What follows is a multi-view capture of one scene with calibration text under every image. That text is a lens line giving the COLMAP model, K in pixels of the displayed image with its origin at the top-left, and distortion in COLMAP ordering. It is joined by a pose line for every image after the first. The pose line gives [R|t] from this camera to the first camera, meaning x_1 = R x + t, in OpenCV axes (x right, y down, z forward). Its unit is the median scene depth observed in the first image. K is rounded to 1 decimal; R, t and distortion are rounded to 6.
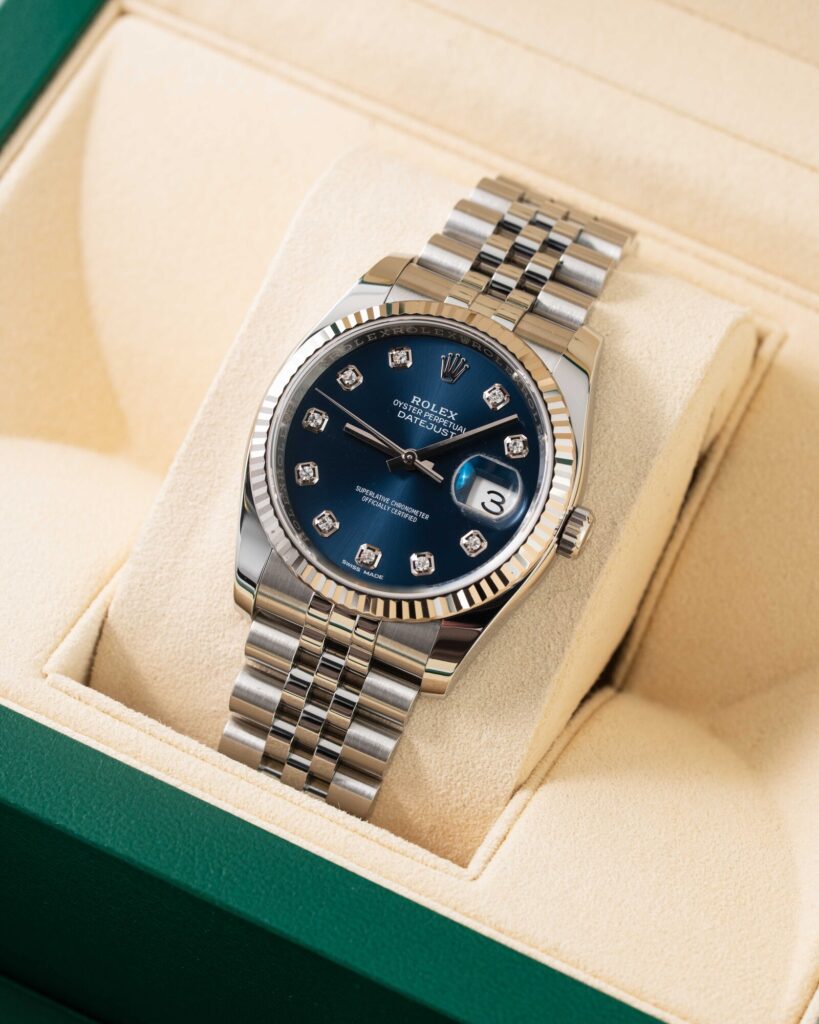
lens RADIAL K [[4545.3, 0, 407.2], [0, 4545.3, 511.1], [0, 0, 1]] dist [0.420032, 0.000000]
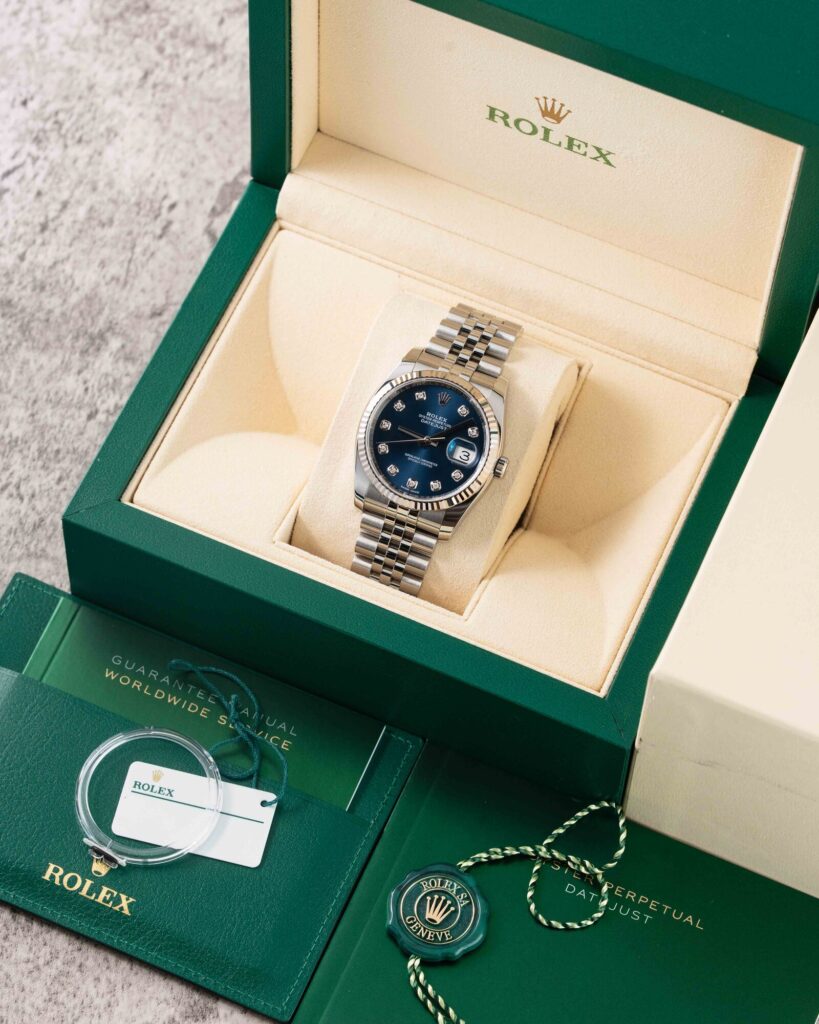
lens RADIAL K [[4545.3, 0, 410.3], [0, 4545.3, 511.7], [0, 0, 1]] dist [0.420032, 0.000000]
pose [[0.998284, -0.058311, 0.005337, -0.022091], [0.057717, 0.995271, 0.078135, -0.152575], [-0.009868, -0.077693, 0.996928, -1.269495]]
